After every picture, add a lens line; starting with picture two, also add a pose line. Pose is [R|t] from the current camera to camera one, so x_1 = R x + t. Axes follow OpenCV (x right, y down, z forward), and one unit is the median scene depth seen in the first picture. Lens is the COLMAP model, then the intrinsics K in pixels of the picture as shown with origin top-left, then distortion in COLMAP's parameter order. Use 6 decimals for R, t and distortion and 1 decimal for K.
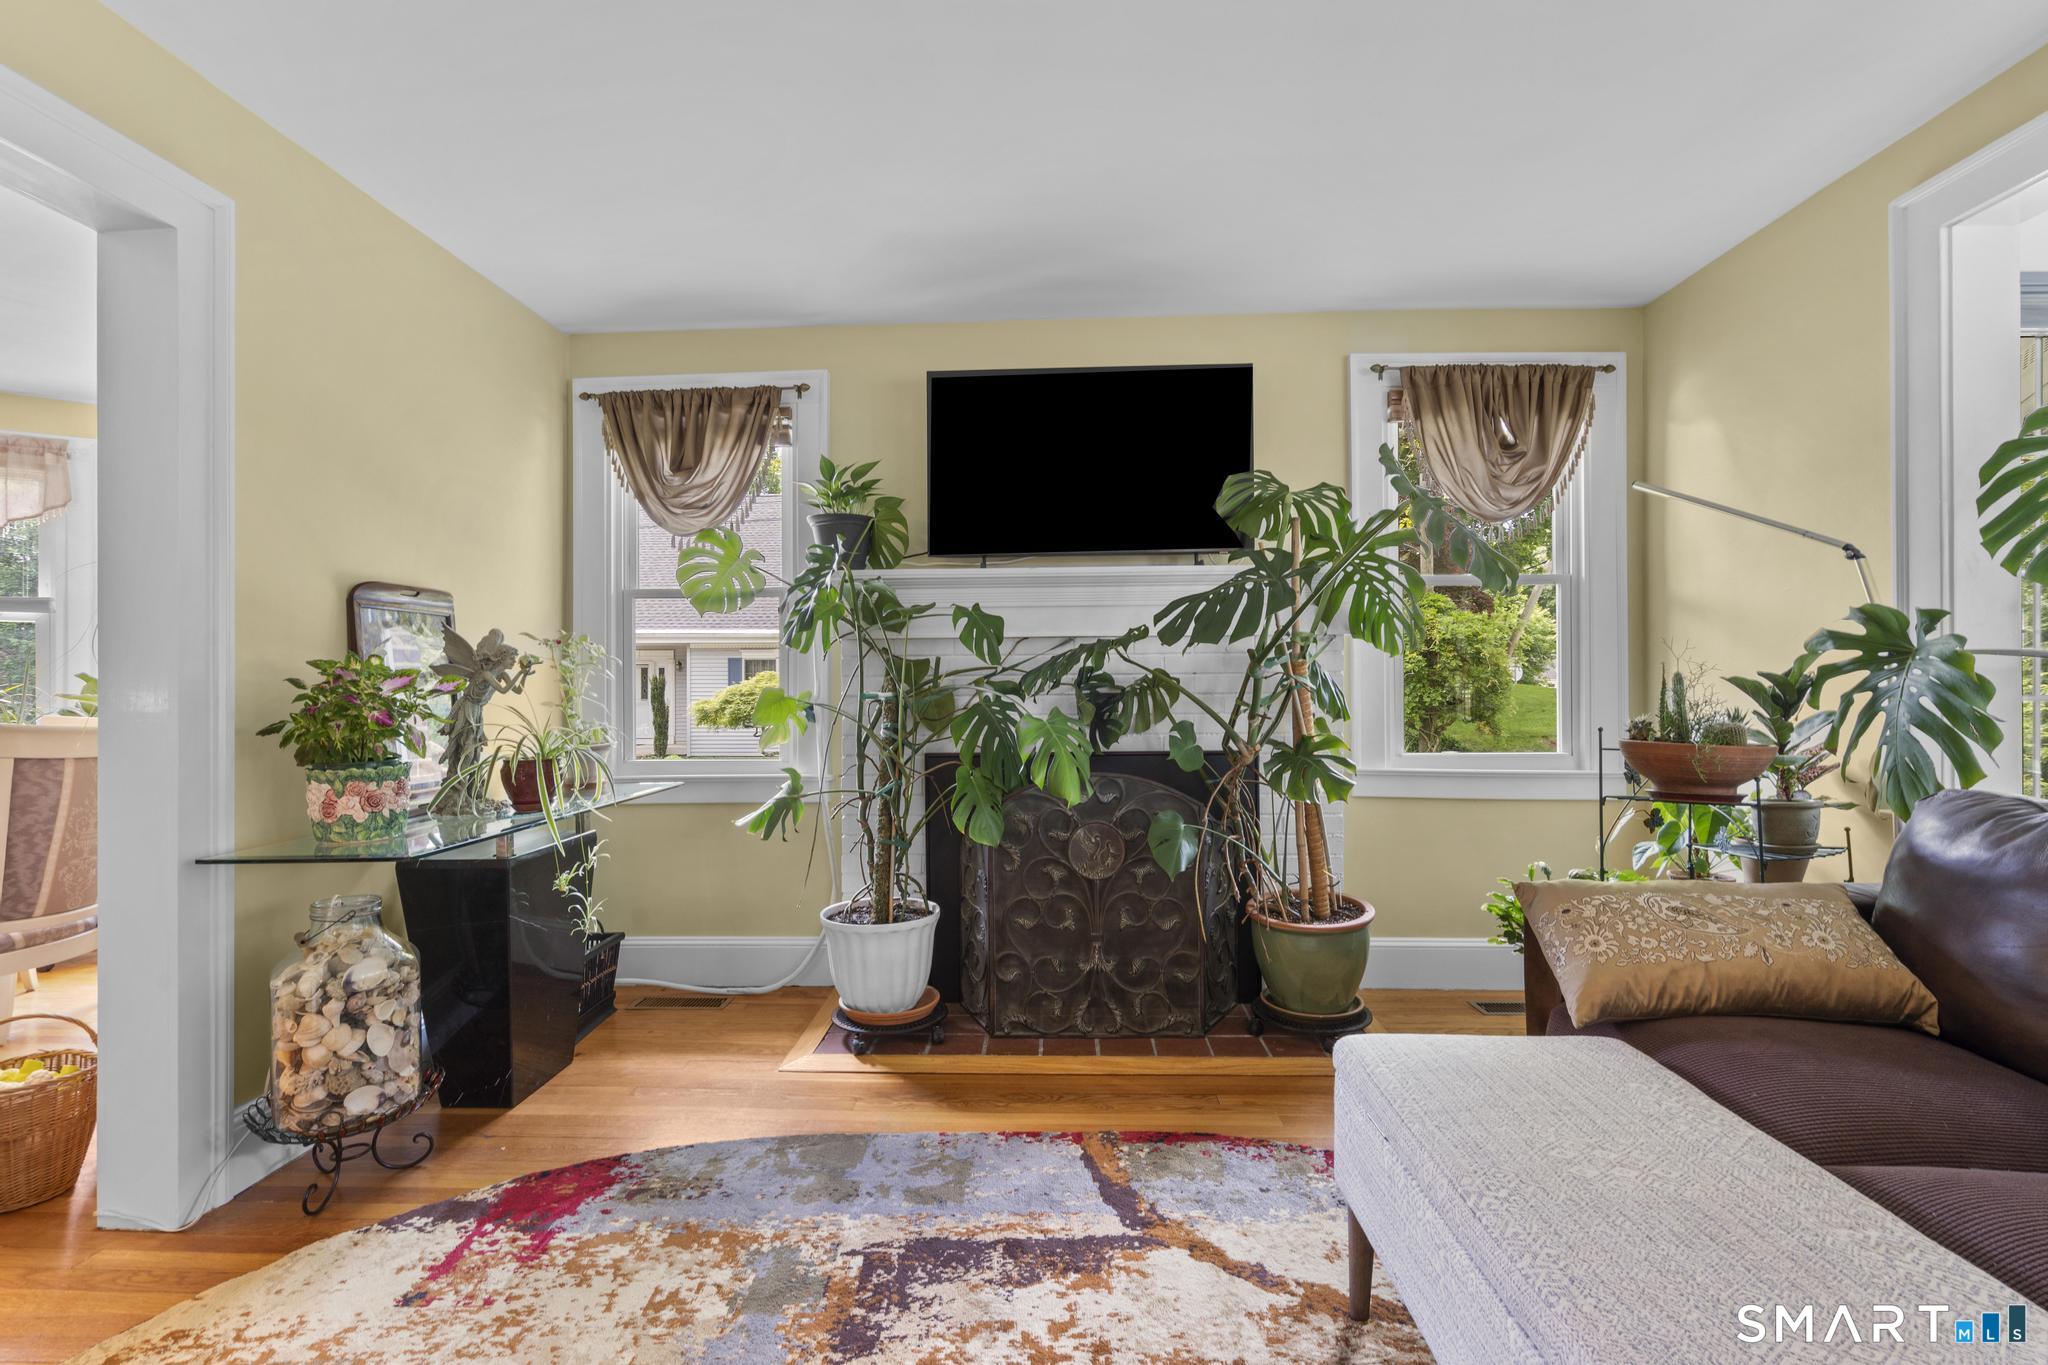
lens RADIAL K [[916.6, 0, 1024.6], [0, 916.6, 684.3], [0, 0, 1]] dist [-0.003073, 0.002182]
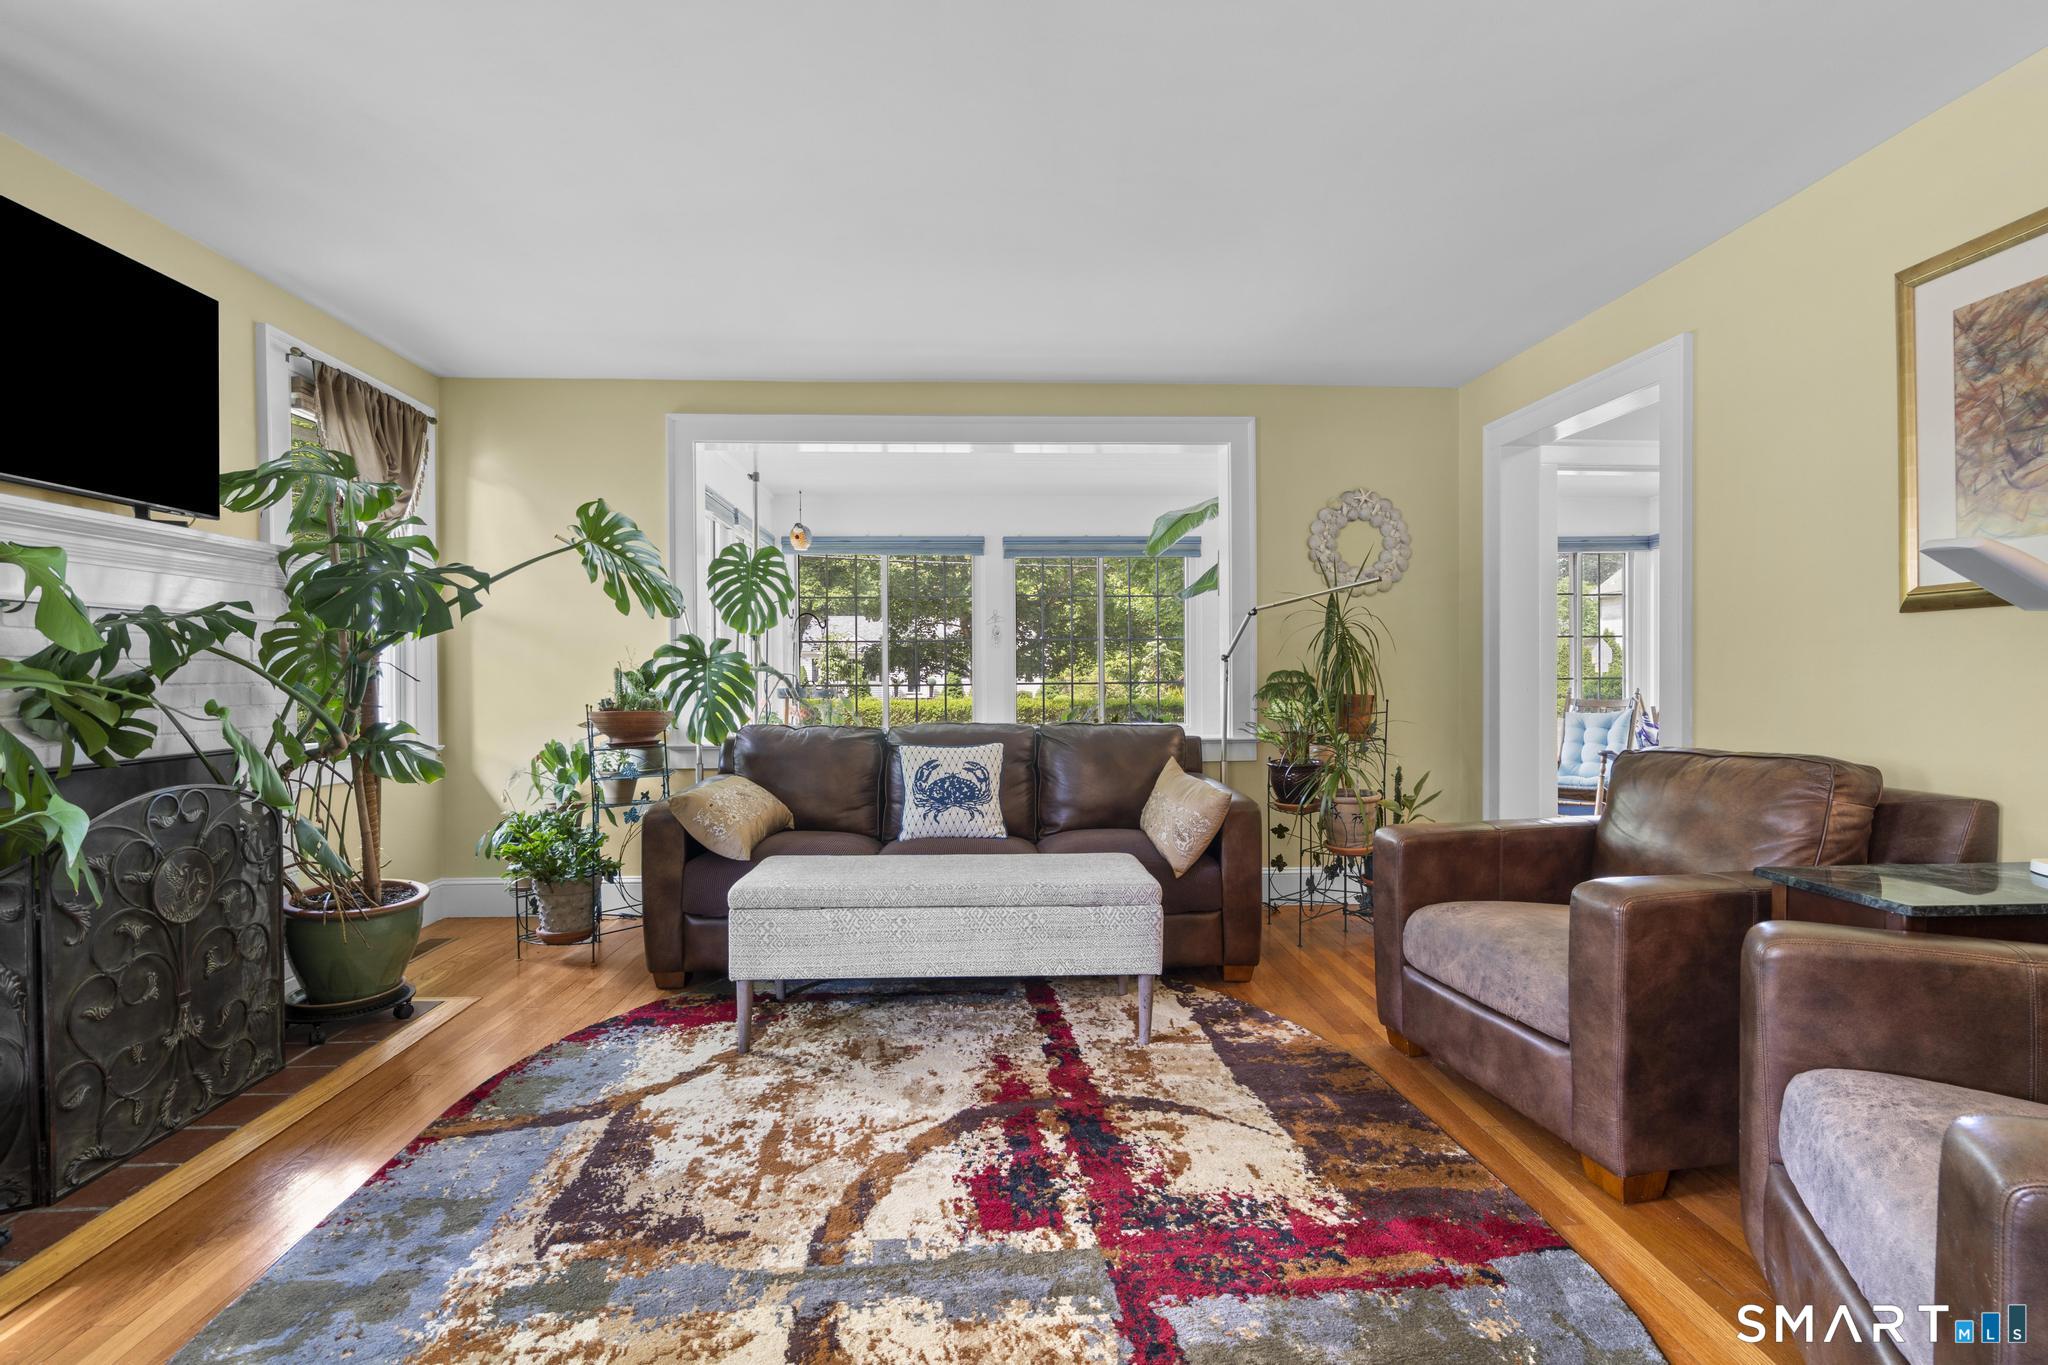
lens RADIAL K [[916.6, 0, 1020.5], [0, 916.6, 684.6], [0, 0, 1]] dist [-0.003073, 0.002182]
pose [[-0.093550, -0.002309, 0.995612, -1.005143], [-0.001393, 0.999997, 0.002188, 0.012190], [-0.995614, -0.001182, -0.093553, 0.488808]]
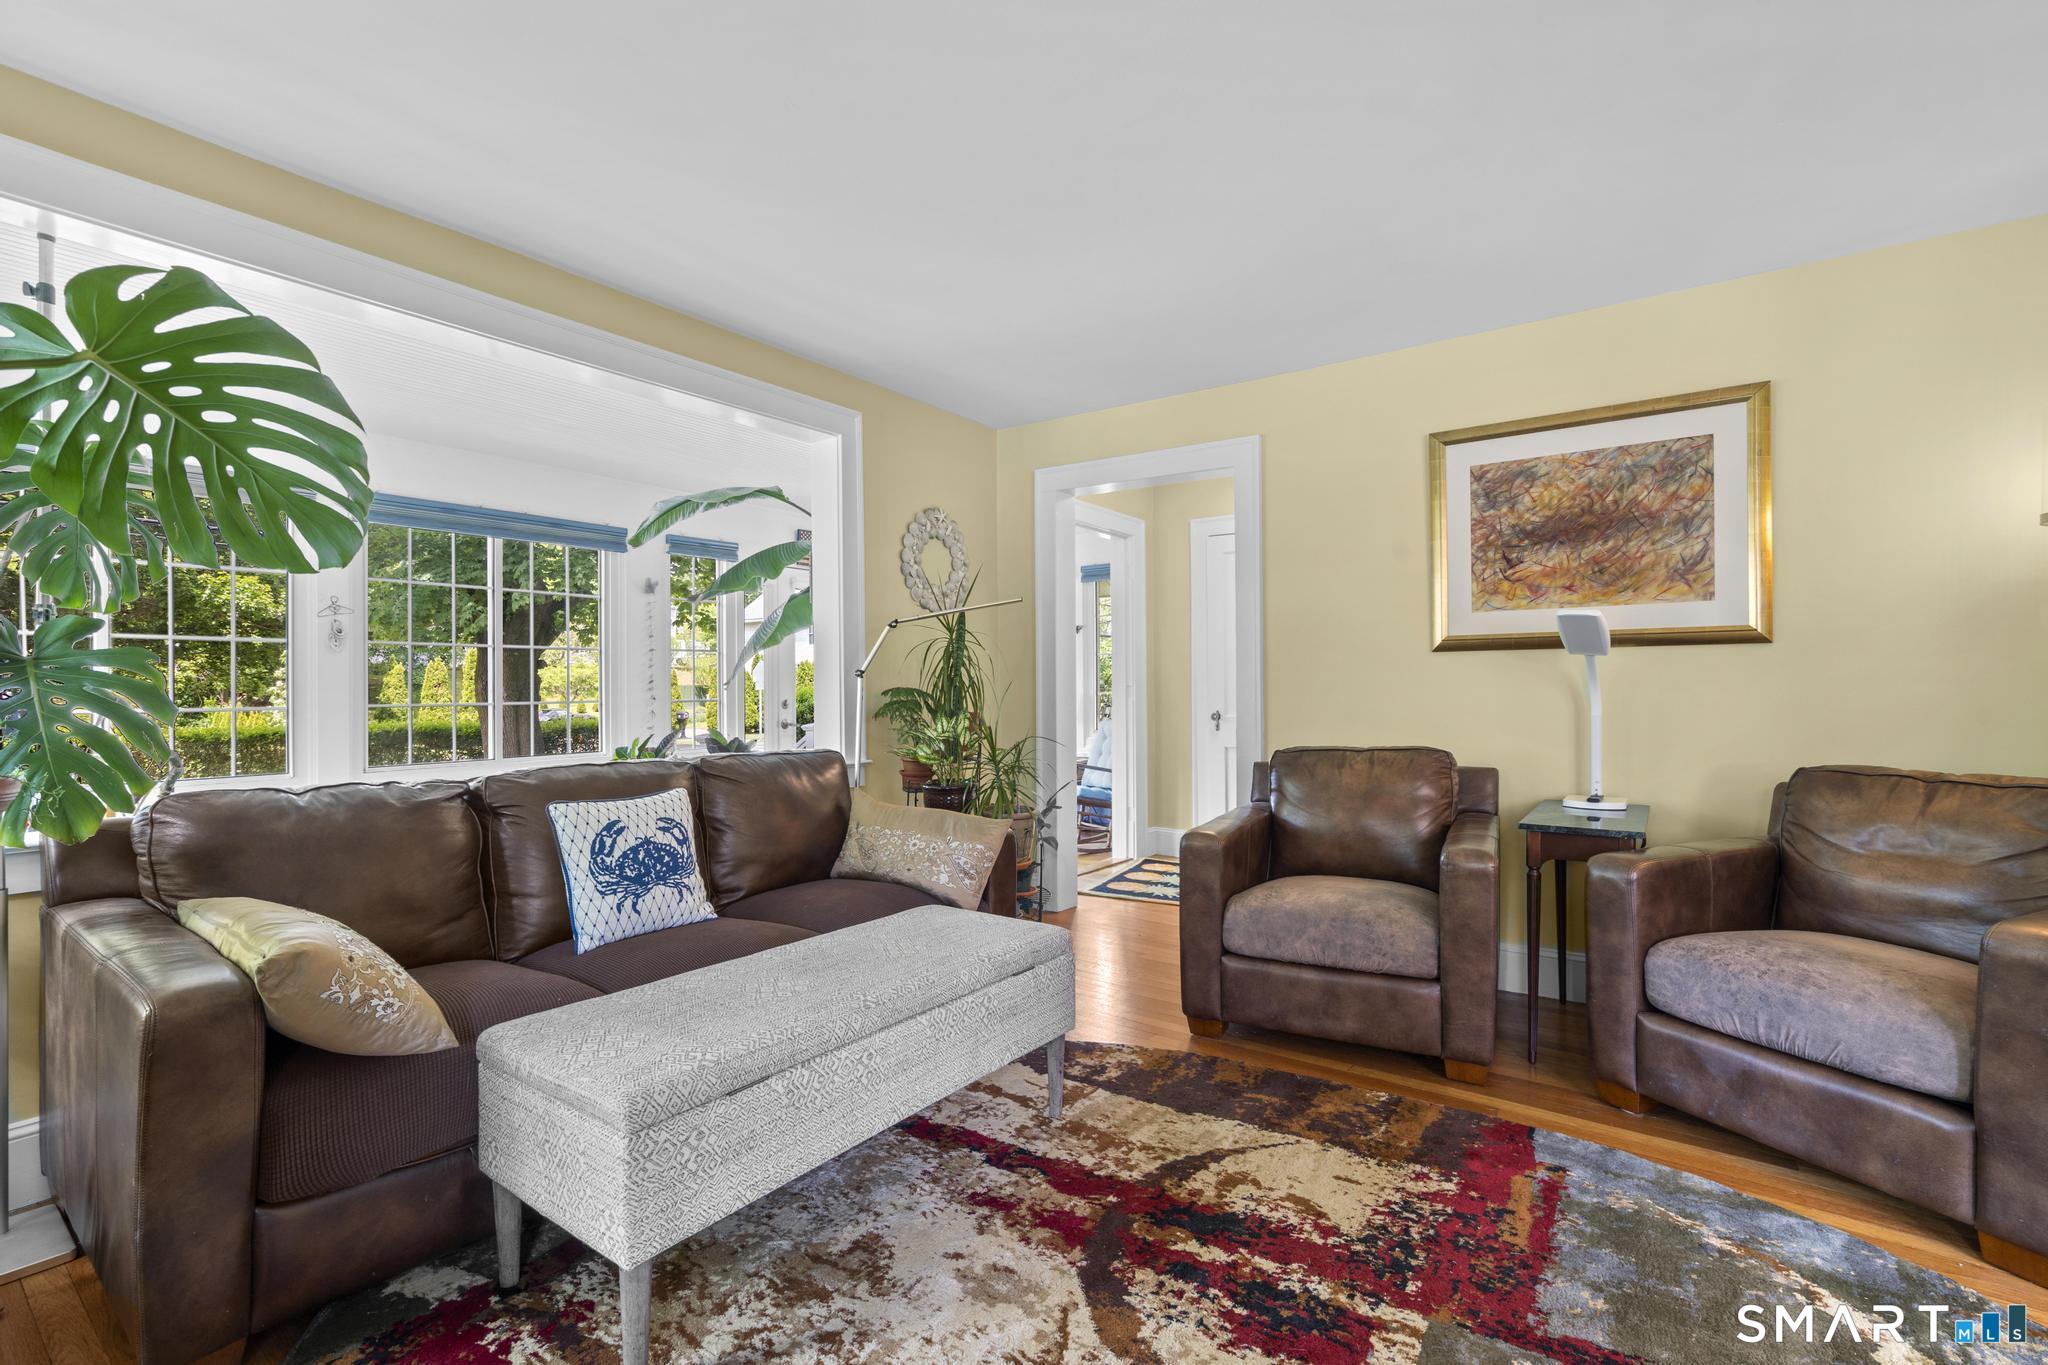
lens RADIAL K [[916.6, 0, 1027.4], [0, 916.6, 688.9], [0, 0, 1]] dist [-0.003073, 0.002182]
pose [[-0.835002, 0.010942, 0.550138, -0.335172], [0.006047, 0.999924, -0.010710, 0.009425], [-0.550214, -0.005616, -0.835005, 1.155619]]
